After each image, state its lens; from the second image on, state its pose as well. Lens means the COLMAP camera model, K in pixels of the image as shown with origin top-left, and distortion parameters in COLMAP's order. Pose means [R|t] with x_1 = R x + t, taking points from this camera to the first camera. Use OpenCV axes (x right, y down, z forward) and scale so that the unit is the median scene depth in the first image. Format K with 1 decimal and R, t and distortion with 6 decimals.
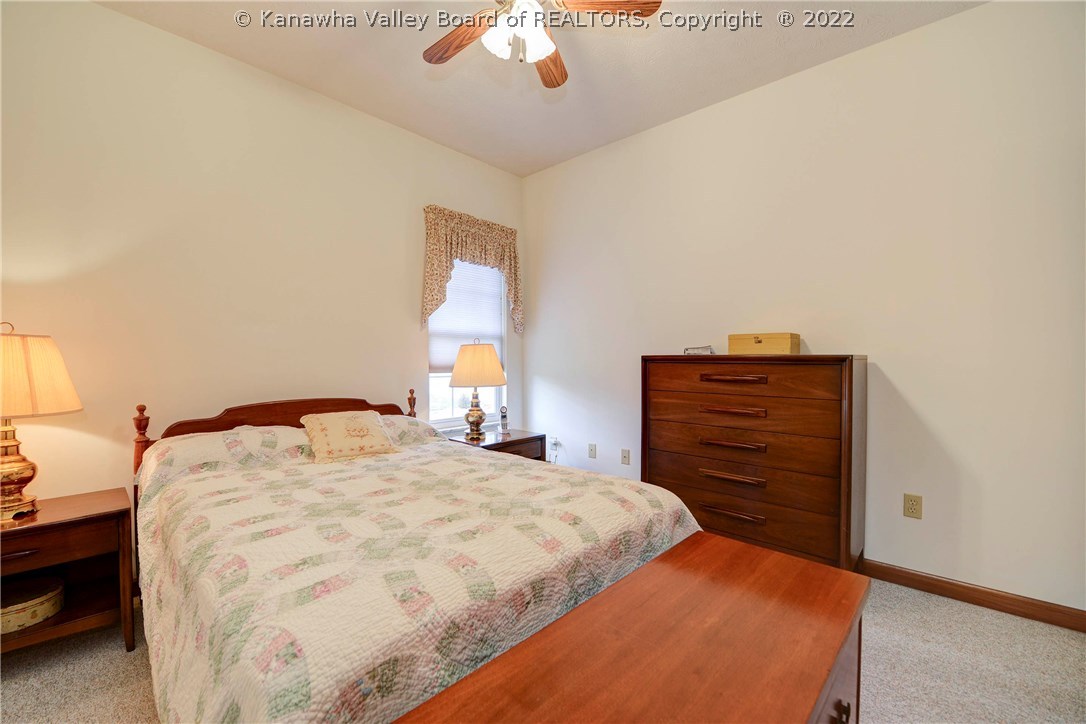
lens RADIAL K [[422.8, 0, 543.0], [0, 422.8, 362.0], [0, 0, 1]] dist [0.011943, -0.014049]
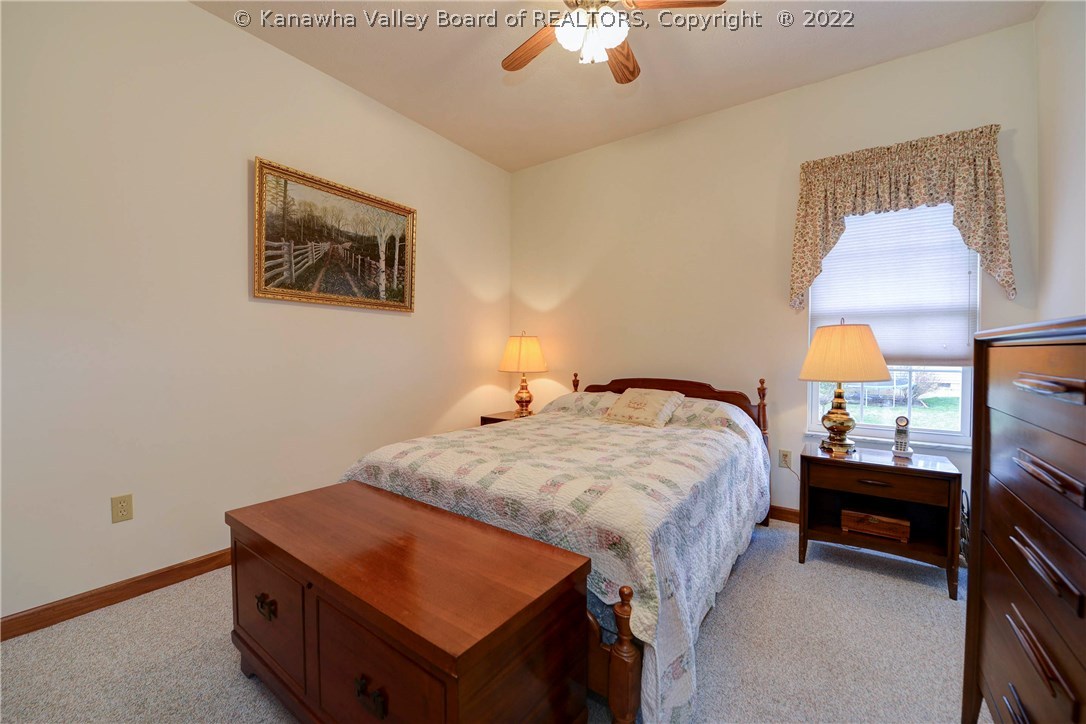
lens RADIAL K [[422.8, 0, 543.0], [0, 422.8, 362.0], [0, 0, 1]] dist [0.011943, -0.014049]
pose [[0.159353, 0.023325, -0.986946, 0.657653], [-0.008471, 0.999716, 0.022259, 0.012919], [0.987185, 0.004814, 0.159506, 0.467278]]
